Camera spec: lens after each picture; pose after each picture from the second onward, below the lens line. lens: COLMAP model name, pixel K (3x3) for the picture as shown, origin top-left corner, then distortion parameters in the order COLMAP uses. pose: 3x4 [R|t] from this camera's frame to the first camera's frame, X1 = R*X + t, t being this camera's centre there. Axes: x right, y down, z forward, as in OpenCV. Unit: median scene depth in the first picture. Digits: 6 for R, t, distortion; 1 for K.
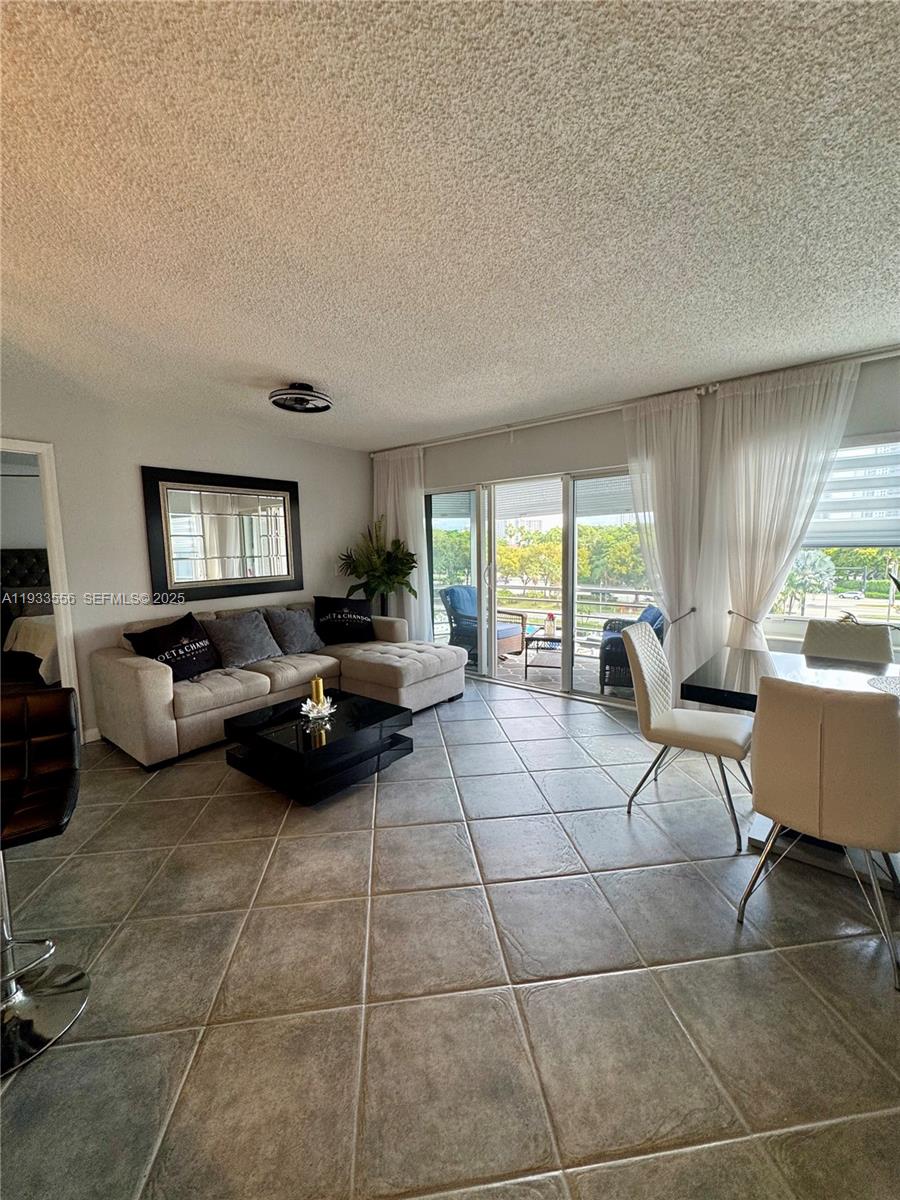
lens RADIAL K [[480.9, 0, 451.3], [0, 480.9, 598.4], [0, 0, 1]] dist [-0.002969, 0.000768]
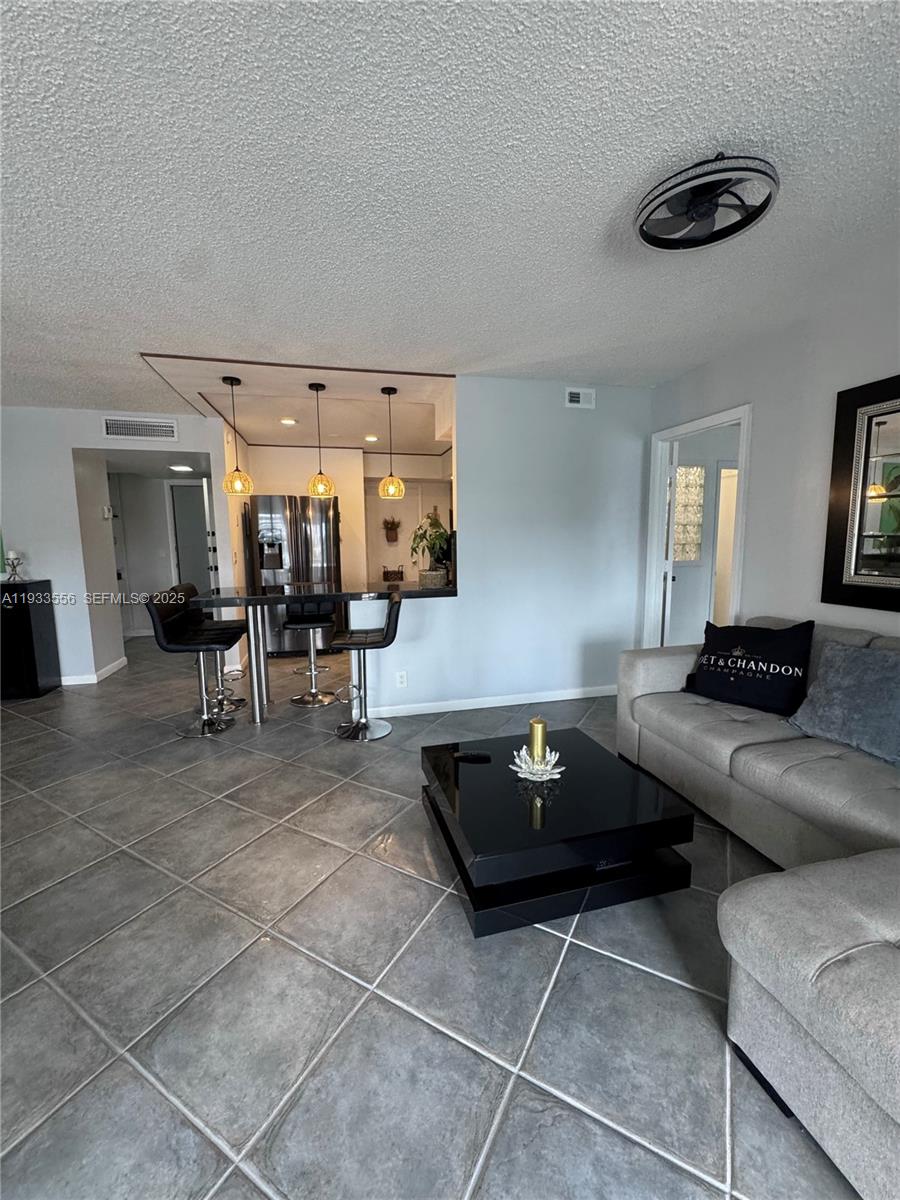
lens RADIAL K [[480.9, 0, 451.3], [0, 480.9, 598.4], [0, 0, 1]] dist [-0.002969, 0.000768]
pose [[-0.600355, 0.124325, -0.790011, 0.217020], [-0.065738, 0.976828, 0.203681, -0.092117], [0.797027, 0.174215, -0.578271, 0.944594]]
